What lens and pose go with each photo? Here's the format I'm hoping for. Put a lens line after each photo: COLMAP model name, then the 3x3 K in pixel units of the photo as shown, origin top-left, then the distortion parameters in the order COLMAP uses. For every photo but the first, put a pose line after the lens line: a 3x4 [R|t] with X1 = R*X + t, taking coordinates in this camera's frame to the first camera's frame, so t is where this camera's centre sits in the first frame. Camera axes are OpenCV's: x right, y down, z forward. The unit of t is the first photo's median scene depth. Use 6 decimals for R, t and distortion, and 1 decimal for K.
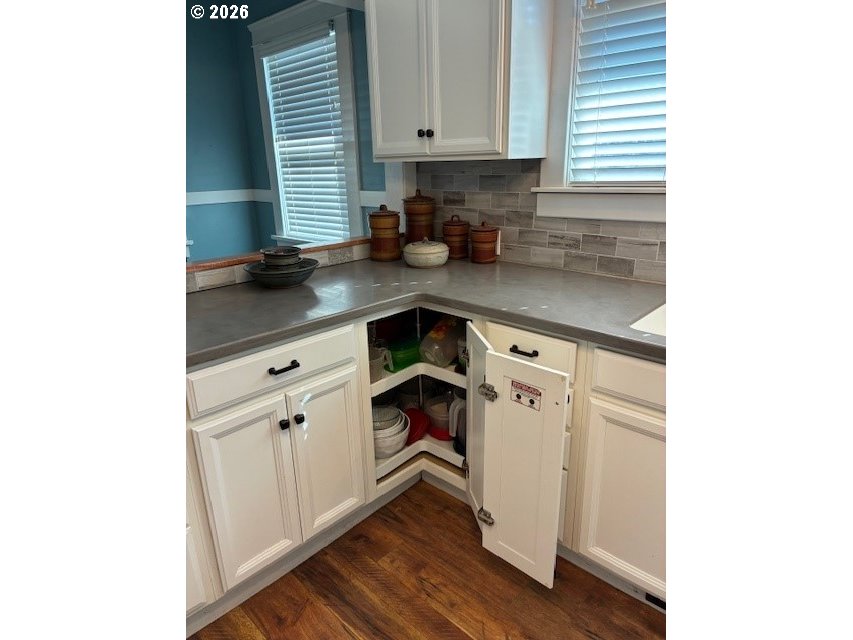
lens RADIAL K [[478.6, 0, 426.6], [0, 478.6, 313.5], [0, 0, 1]] dist [0.007824, 0.000219]
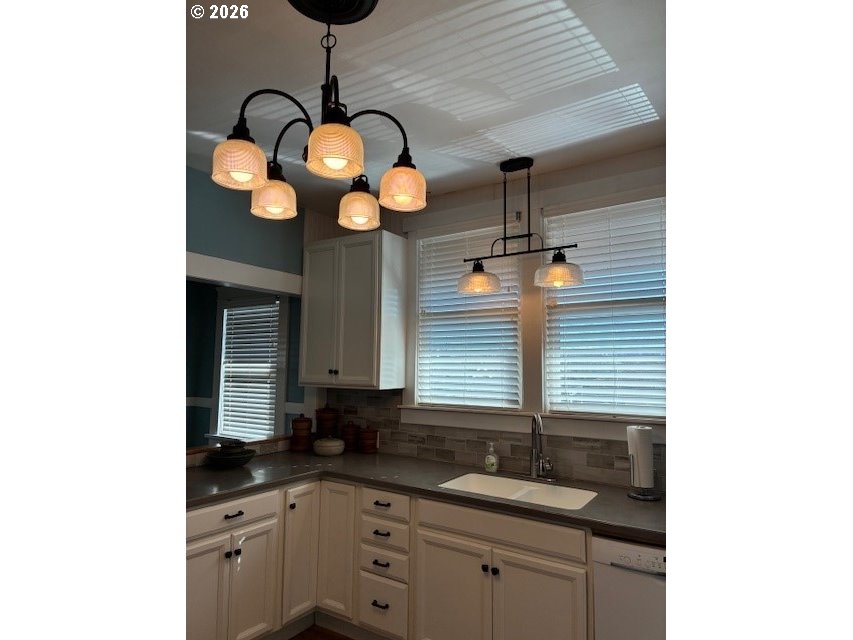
lens RADIAL K [[478.6, 0, 426.6], [0, 478.6, 313.5], [0, 0, 1]] dist [0.007824, 0.000219]
pose [[0.984292, 0.053961, 0.168099, 0.024458], [0.018411, 0.915581, -0.401712, 0.099766], [-0.175585, 0.398497, 0.900206, -0.562740]]
